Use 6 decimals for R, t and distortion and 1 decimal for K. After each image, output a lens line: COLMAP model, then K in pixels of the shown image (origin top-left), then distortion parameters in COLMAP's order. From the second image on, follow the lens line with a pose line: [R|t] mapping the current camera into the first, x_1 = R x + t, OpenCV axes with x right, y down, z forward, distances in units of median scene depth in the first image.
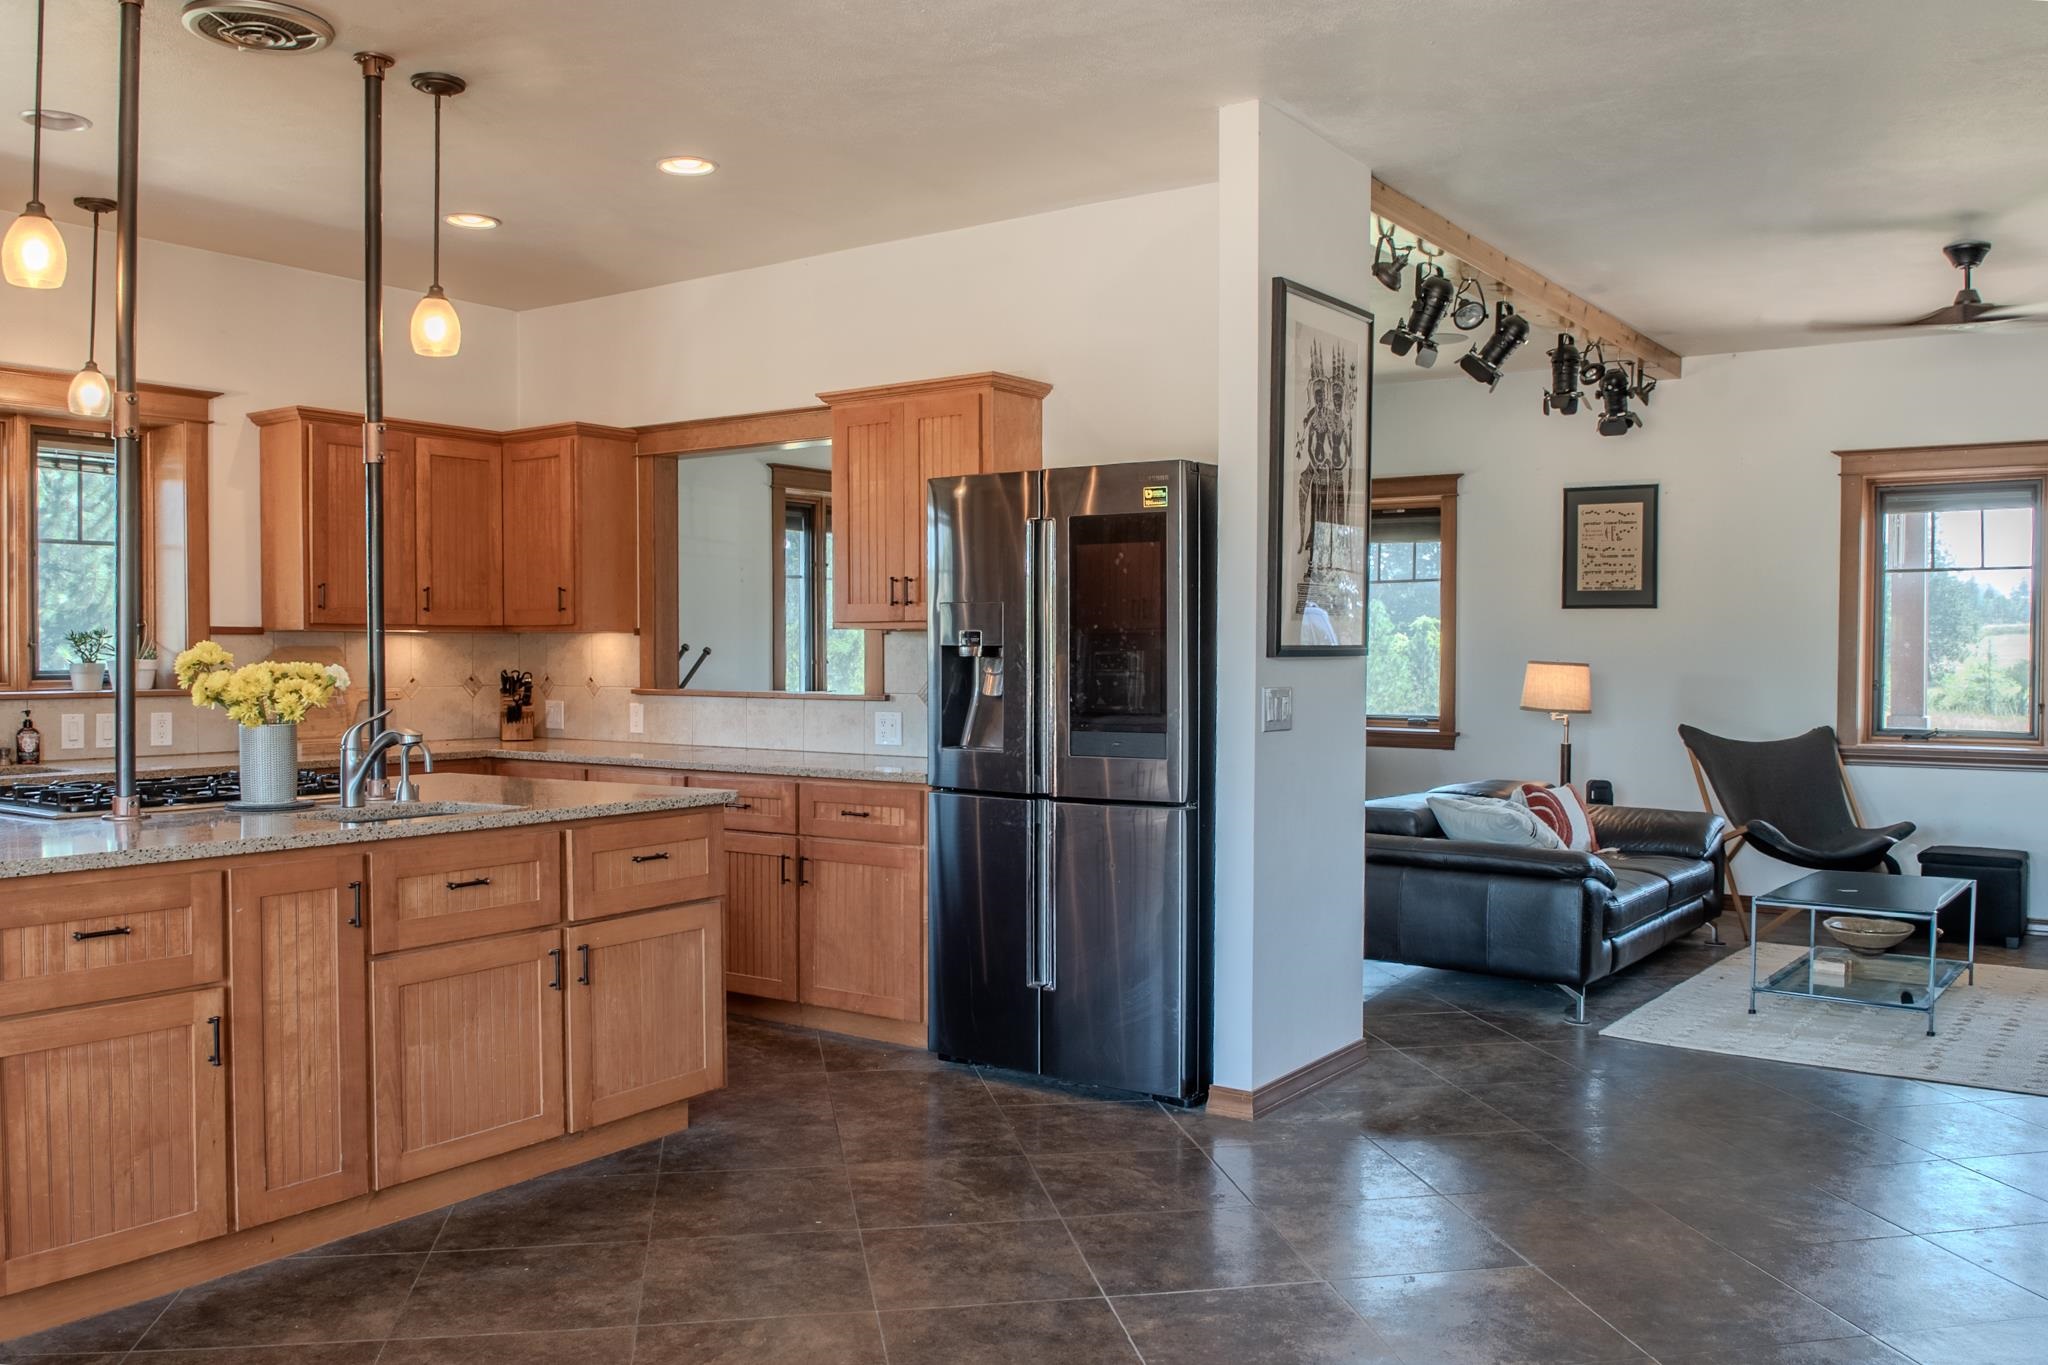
lens RADIAL K [[1620.9, 0, 1024.0], [0, 1620.9, 682.5], [0, 0, 1]] dist [-0.045507, -0.002979]
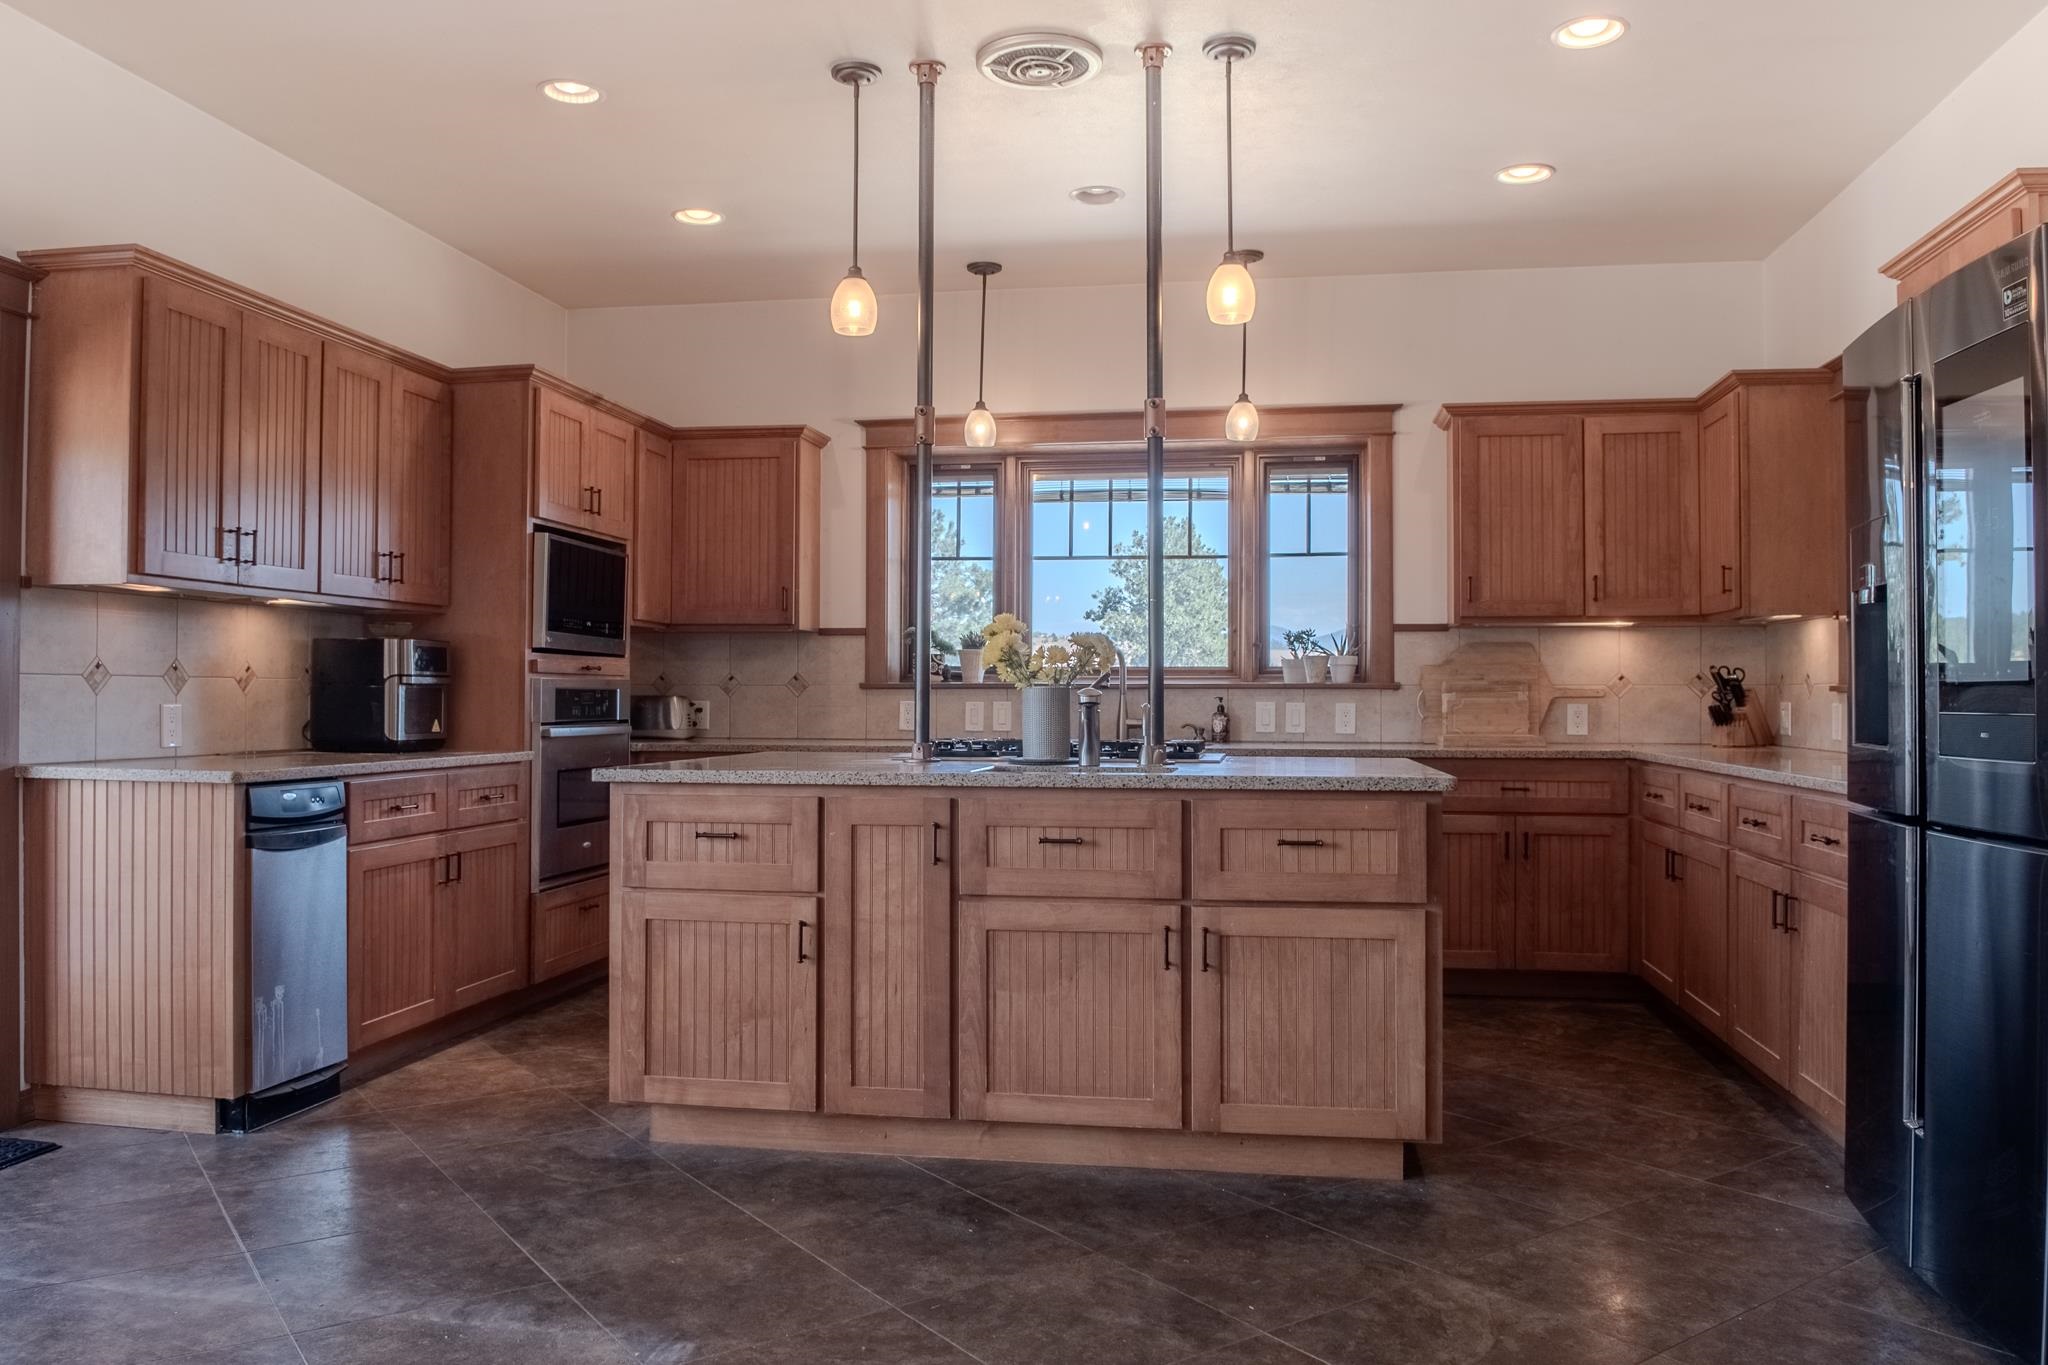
lens RADIAL K [[1519.8, 0, 1024.0], [0, 1519.8, 682.5], [0, 0, 1]] dist [-0.009279, -0.056547]
pose [[0.435630, -0.007691, -0.900093, 0.465667], [-0.018617, 0.999673, -0.017552, 0.041317], [0.899933, 0.024403, 0.435344, 0.536116]]
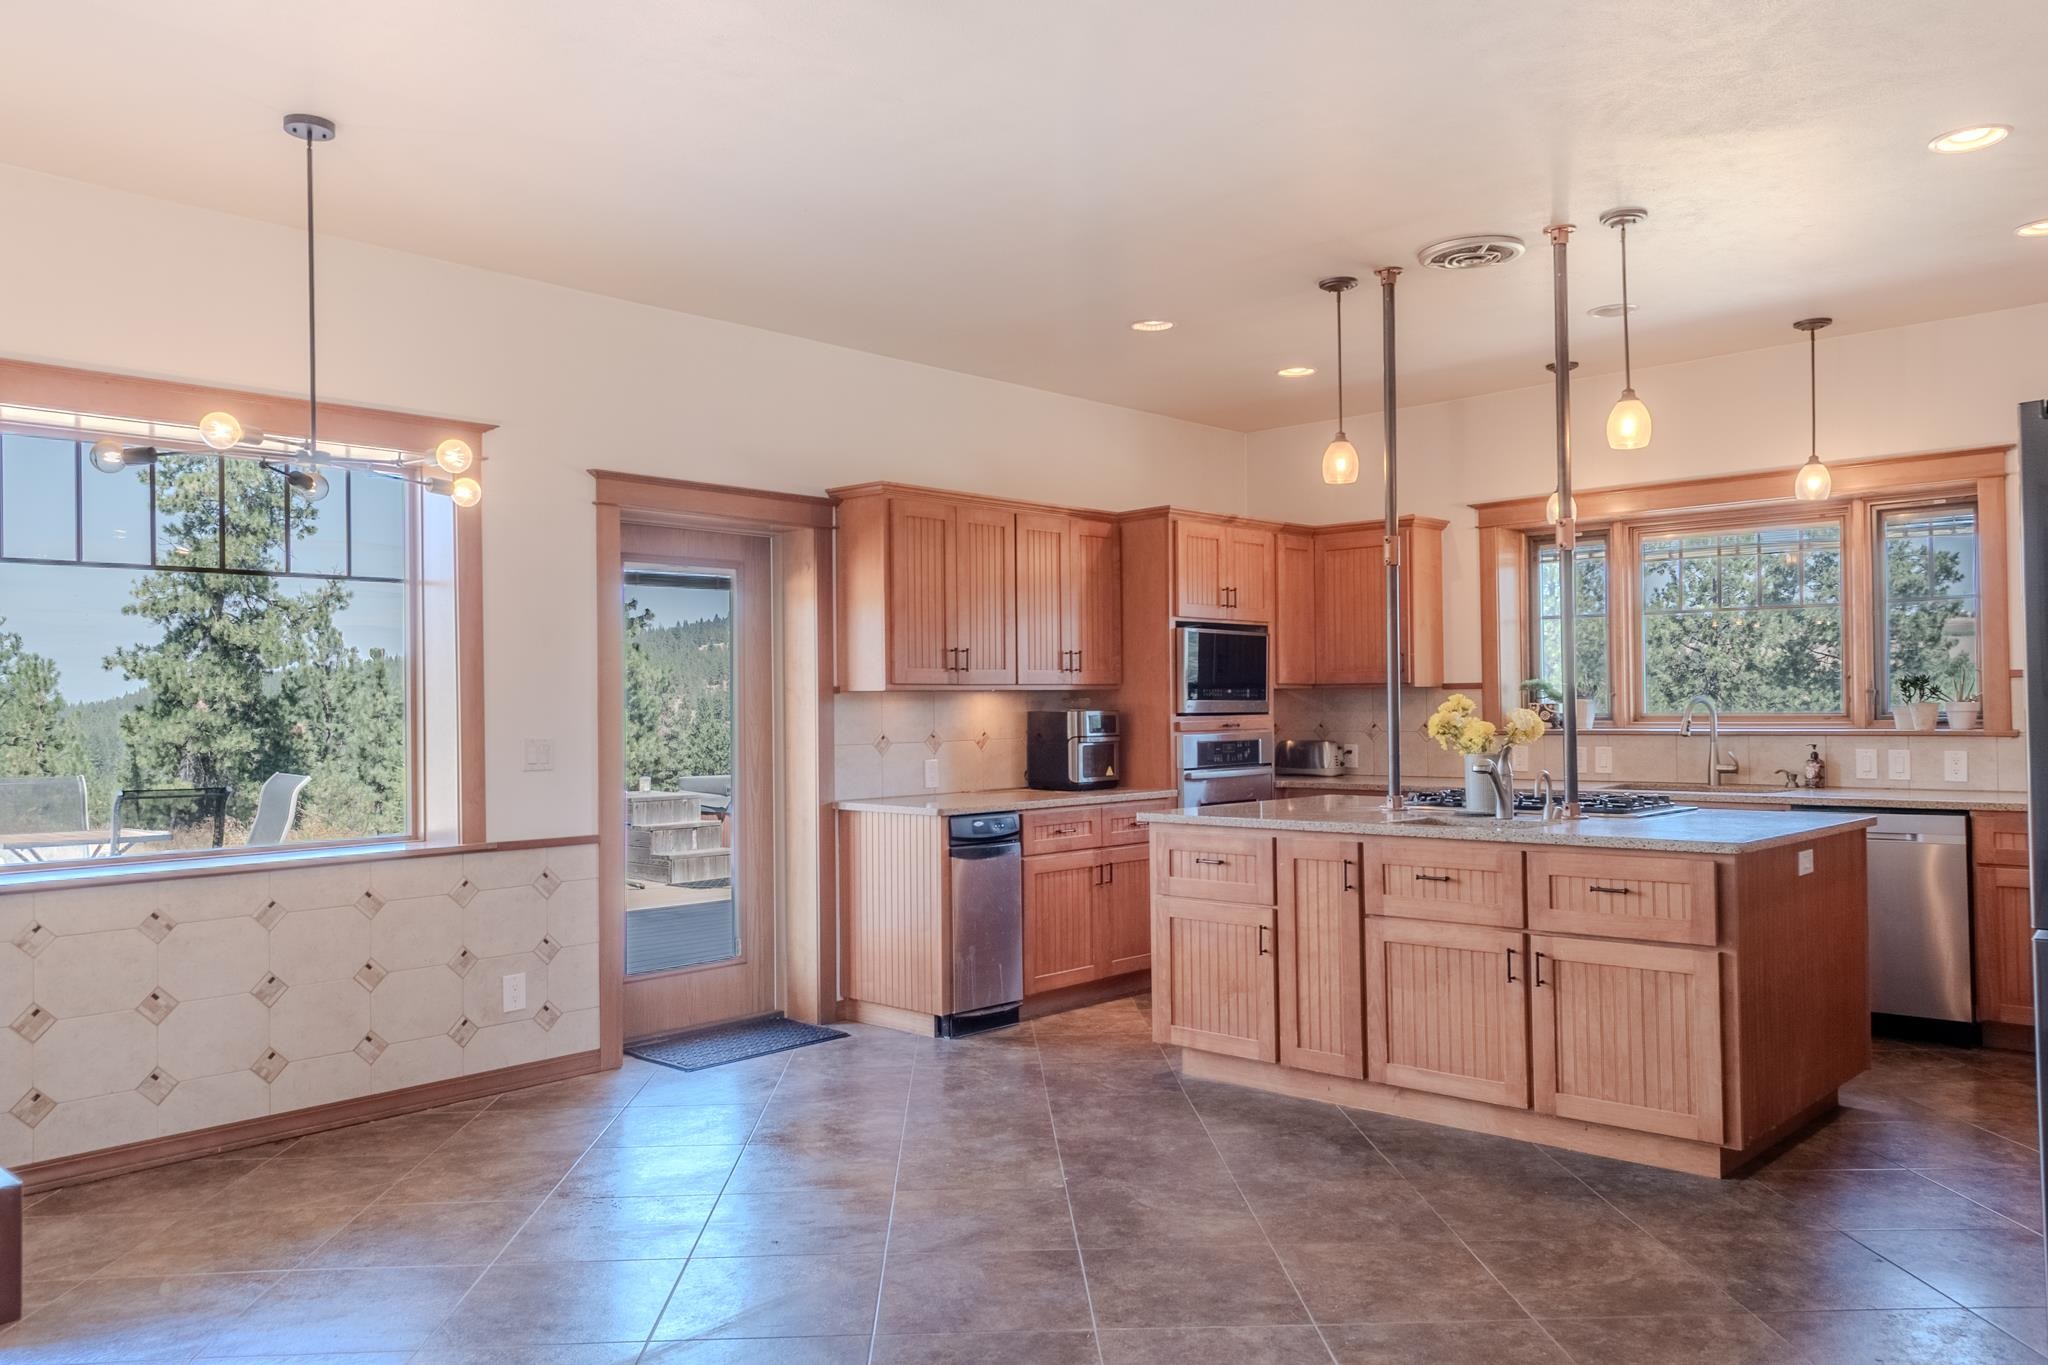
lens RADIAL K [[1506.4, 0, 1024.0], [0, 1506.4, 682.5], [0, 0, 1]] dist [0.022308, -0.004277]
pose [[-0.134316, -0.014232, -0.990836, 0.876482], [-0.005805, 0.999891, -0.013576, -0.015630], [0.990922, 0.003928, -0.134384, 0.787629]]
